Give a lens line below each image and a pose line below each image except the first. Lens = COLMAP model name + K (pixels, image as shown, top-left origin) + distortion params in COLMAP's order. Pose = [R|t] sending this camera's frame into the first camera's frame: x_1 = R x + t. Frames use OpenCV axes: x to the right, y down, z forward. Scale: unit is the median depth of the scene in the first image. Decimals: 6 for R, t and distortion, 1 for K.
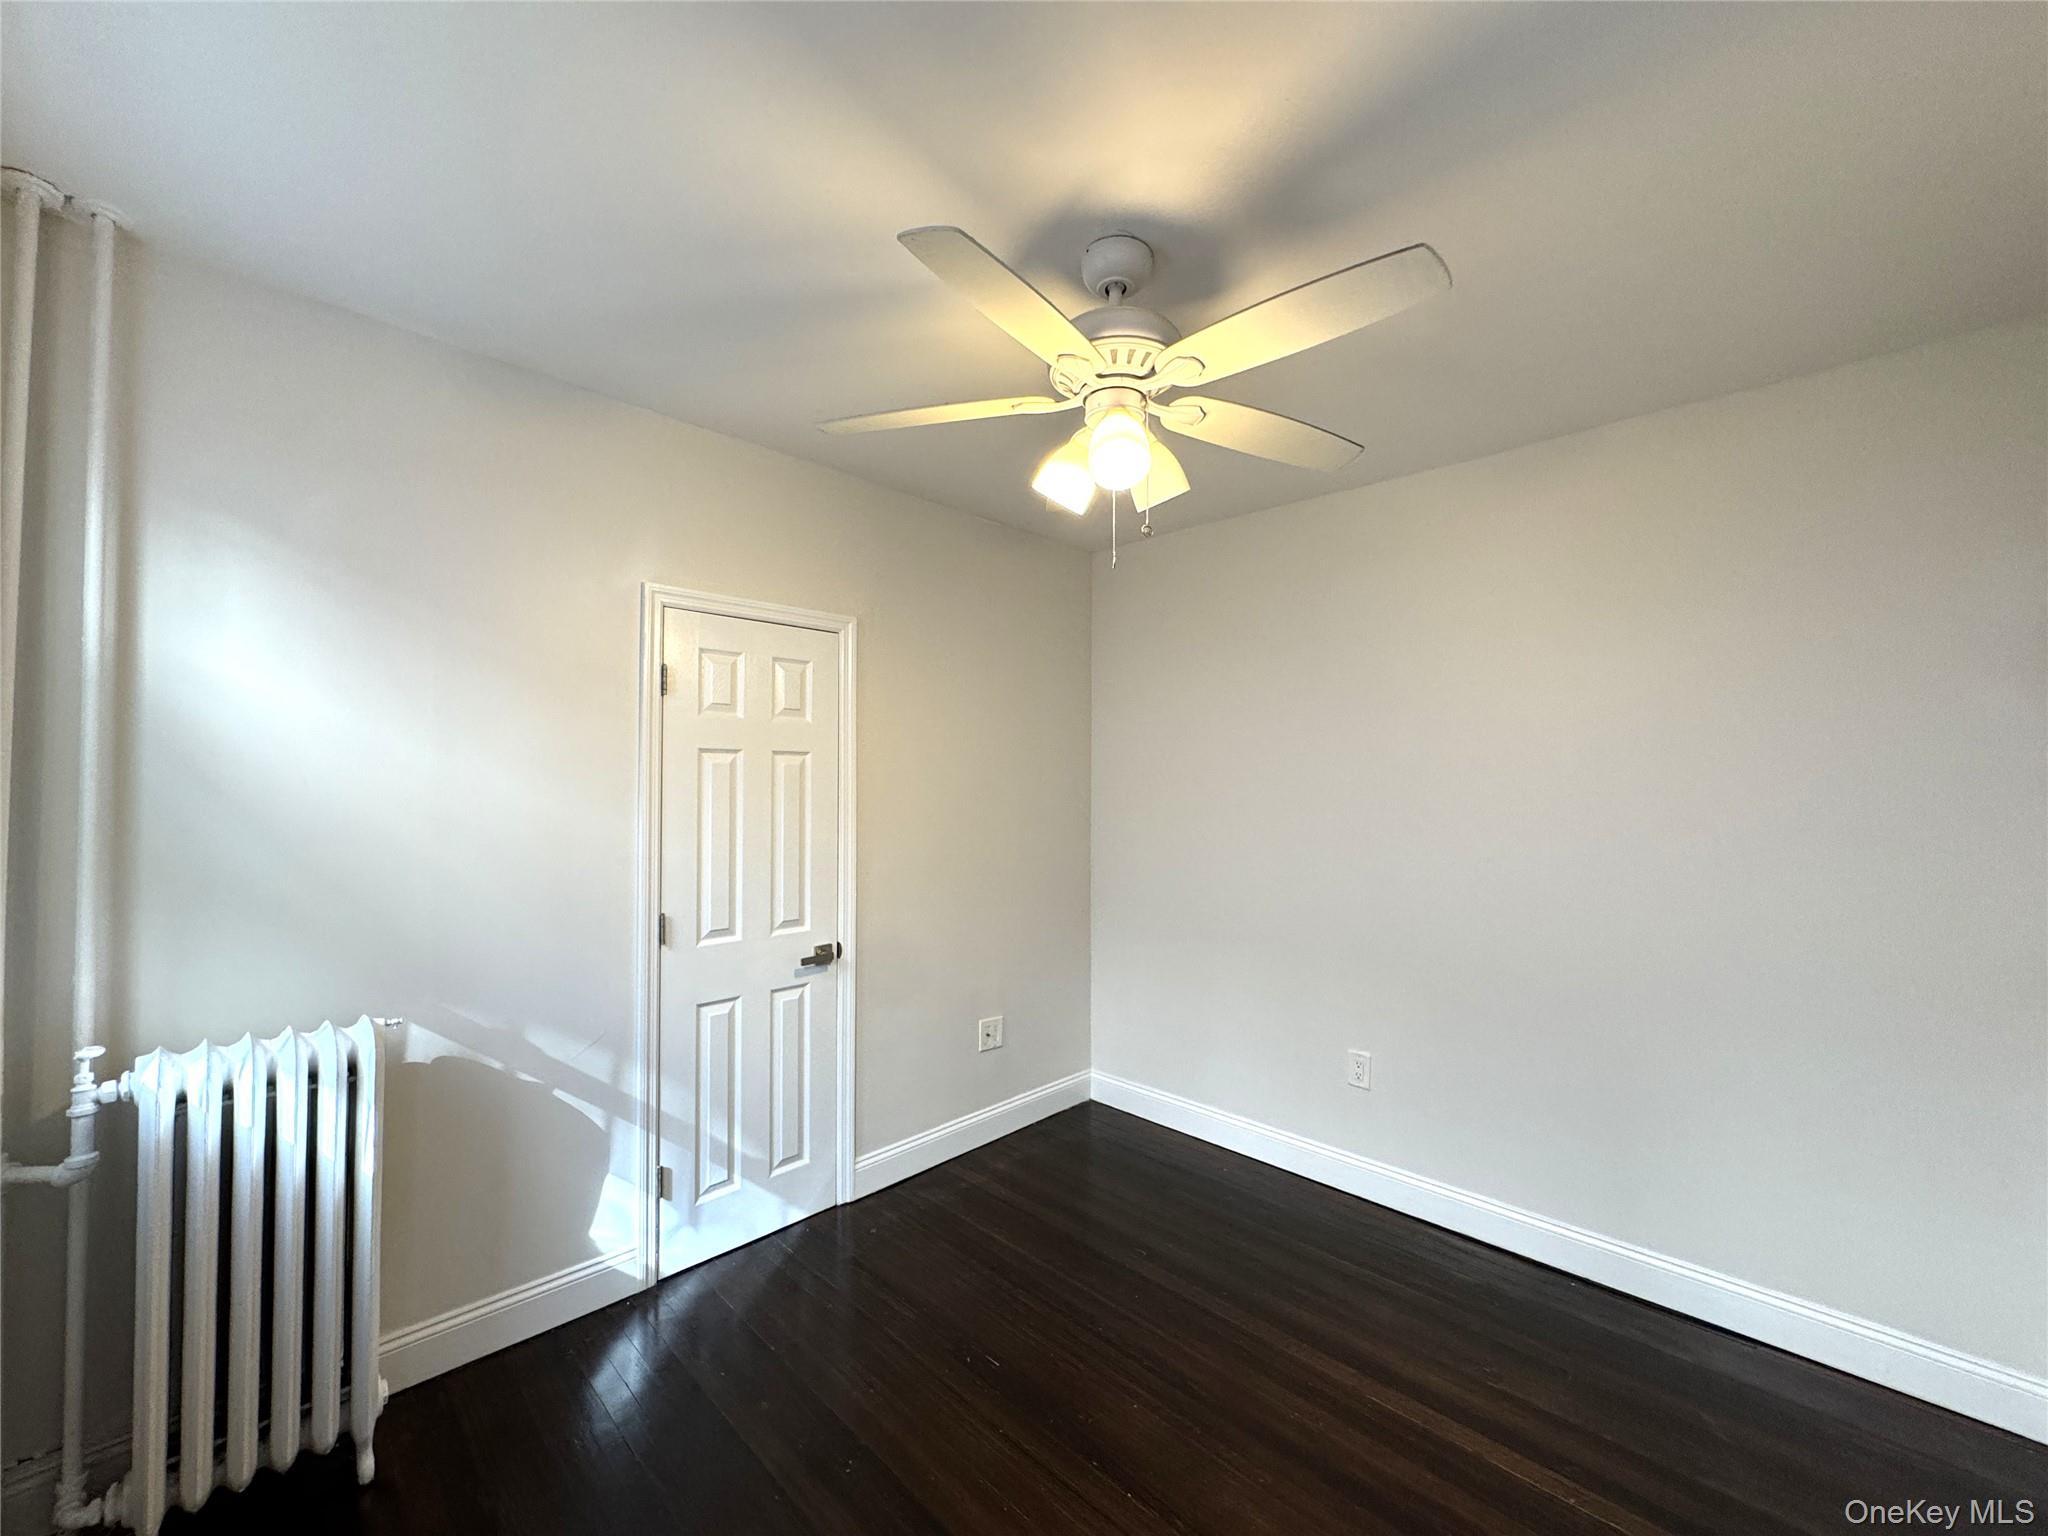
lens RADIAL K [[820.8, 0, 1029.0], [0, 820.8, 773.4], [0, 0, 1]] dist [0.001327, 0.000281]
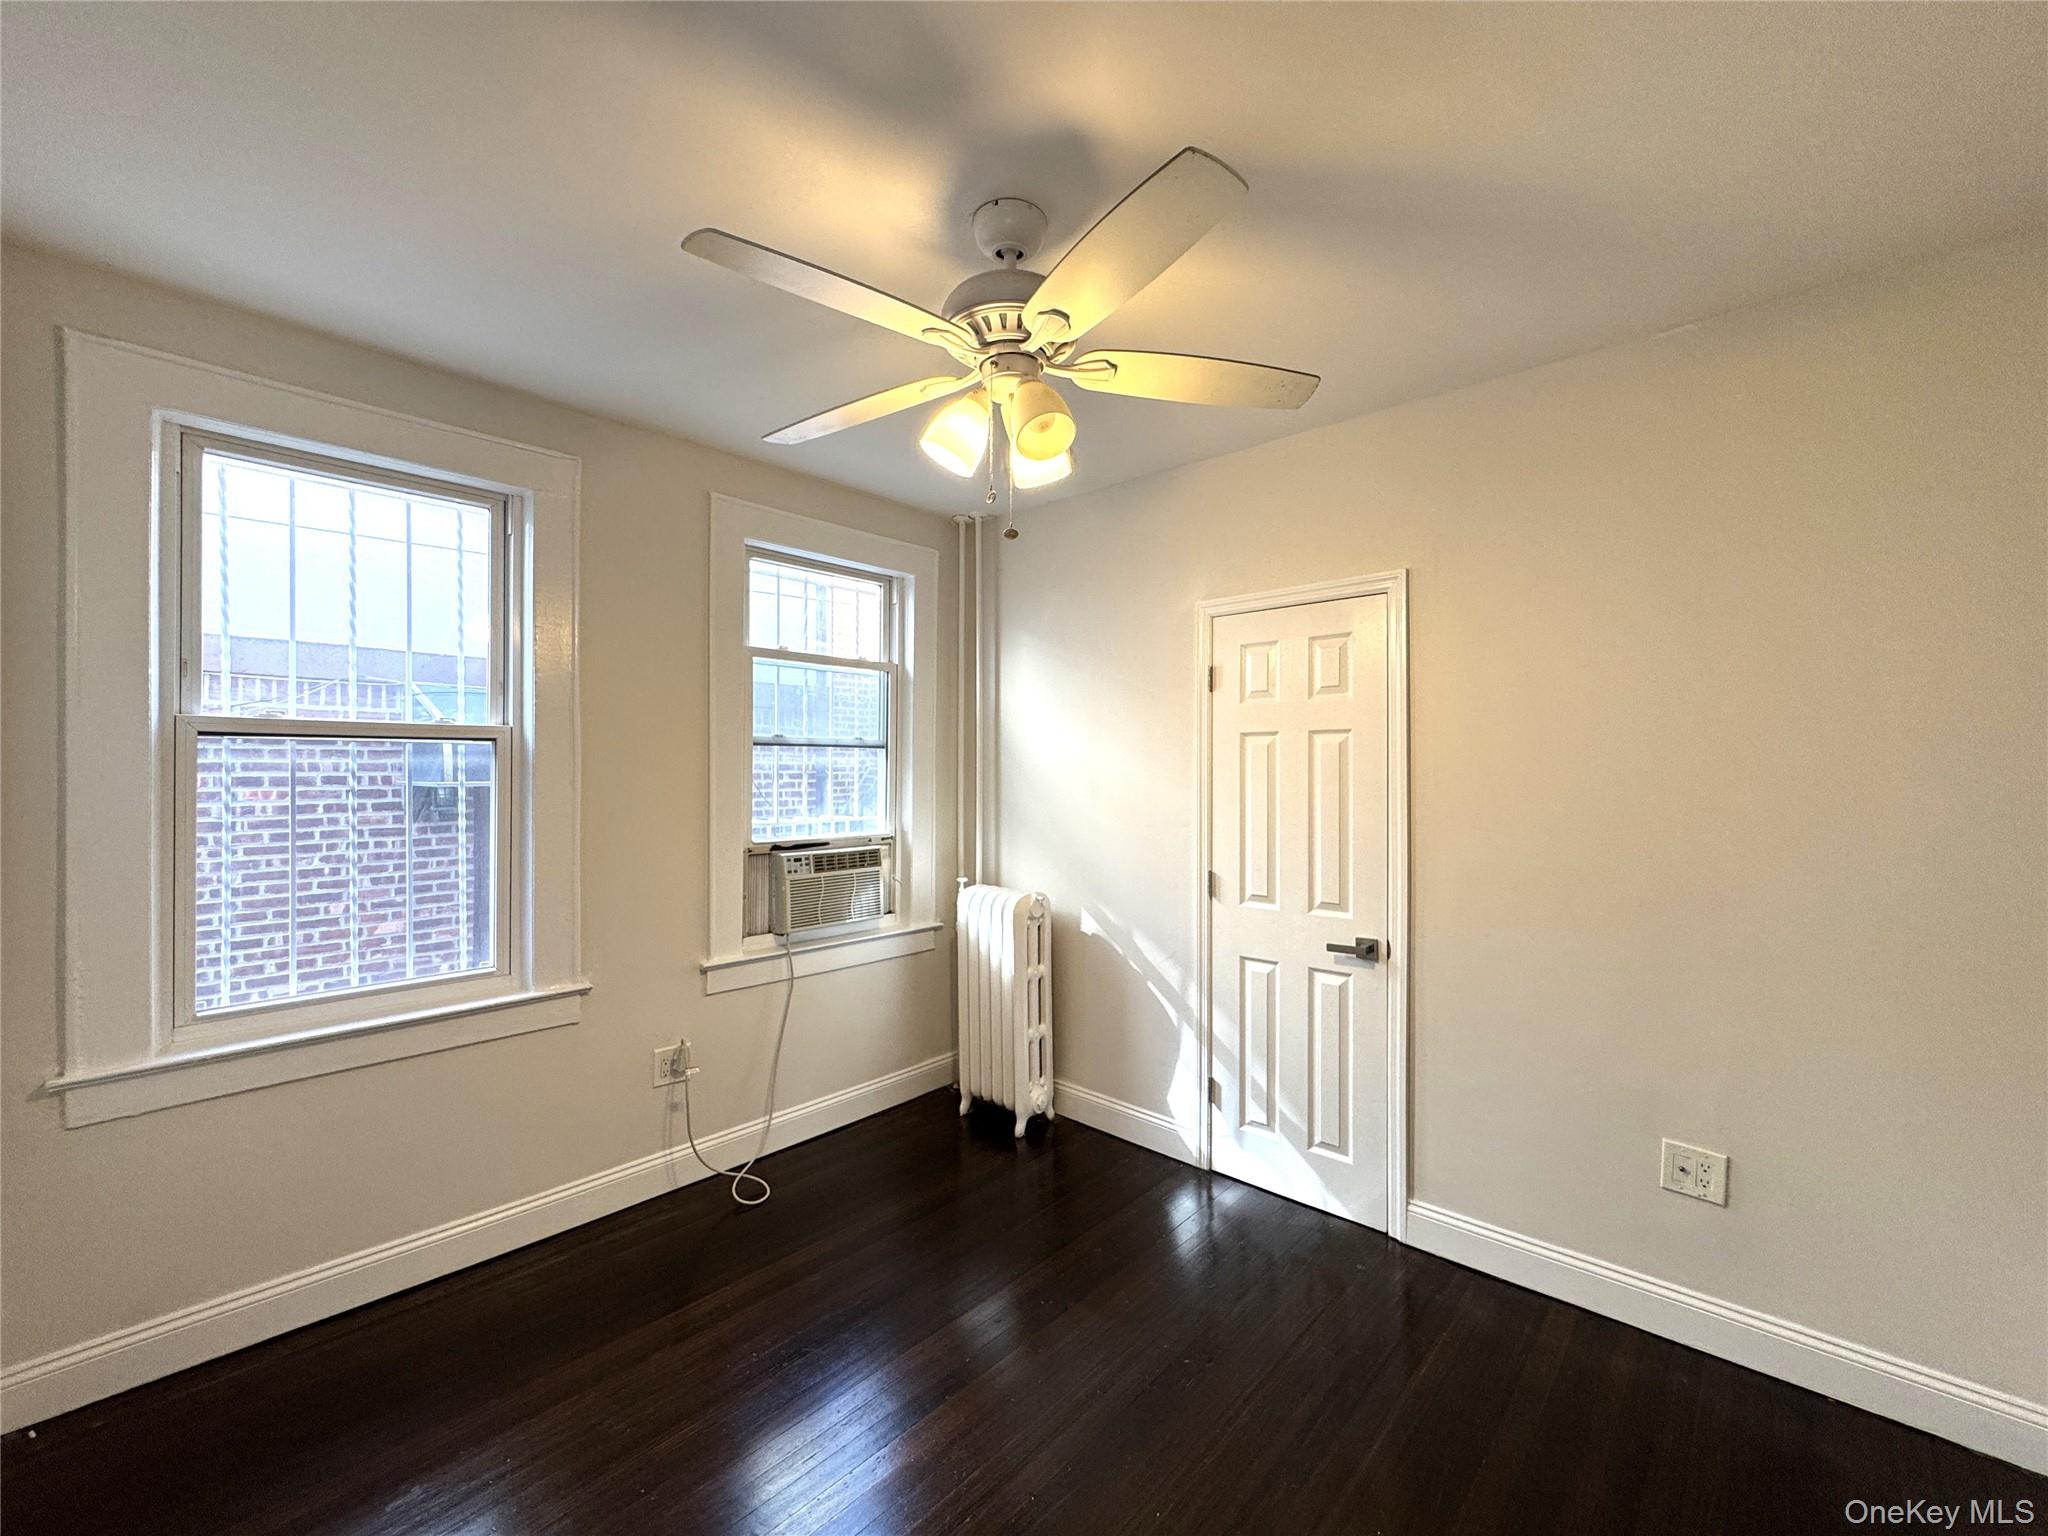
lens RADIAL K [[820.8, 0, 1028.9], [0, 820.8, 765.1], [0, 0, 1]] dist [0.001327, 0.000281]
pose [[0.047494, -0.004860, -0.998860, 0.717545], [0.011907, 0.999920, -0.004299, 0.015607], [0.998801, -0.011689, 0.047548, 0.638054]]
